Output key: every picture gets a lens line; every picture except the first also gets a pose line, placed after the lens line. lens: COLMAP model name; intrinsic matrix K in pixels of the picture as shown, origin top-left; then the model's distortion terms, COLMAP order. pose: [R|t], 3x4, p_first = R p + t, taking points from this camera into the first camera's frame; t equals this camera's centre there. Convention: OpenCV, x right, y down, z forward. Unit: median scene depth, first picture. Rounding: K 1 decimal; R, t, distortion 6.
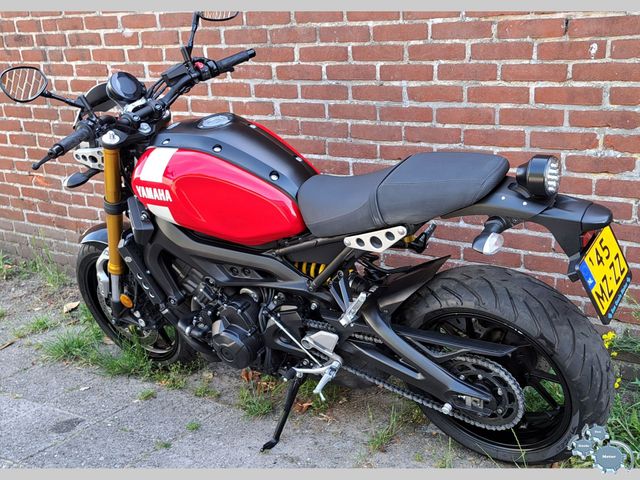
lens RADIAL K [[785.0, 0, 361.8], [0, 785.0, 259.3], [0, 0, 1]] dist [0.070964, 0.000000]
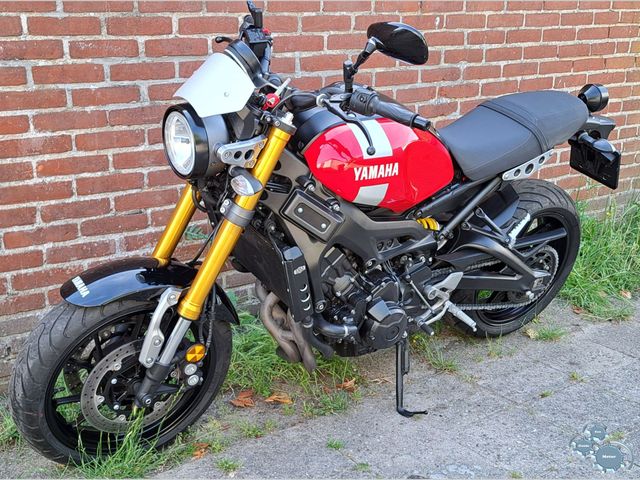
lens RADIAL K [[828.9, 0, 322.1], [0, 828.9, 256.9], [0, 0, 1]] dist [0.068735, 0.000000]
pose [[0.368749, -0.231095, 0.900344, -0.931931], [0.258577, 0.955873, 0.139444, -0.111149], [-0.892839, 0.181389, 0.412233, 0.557299]]
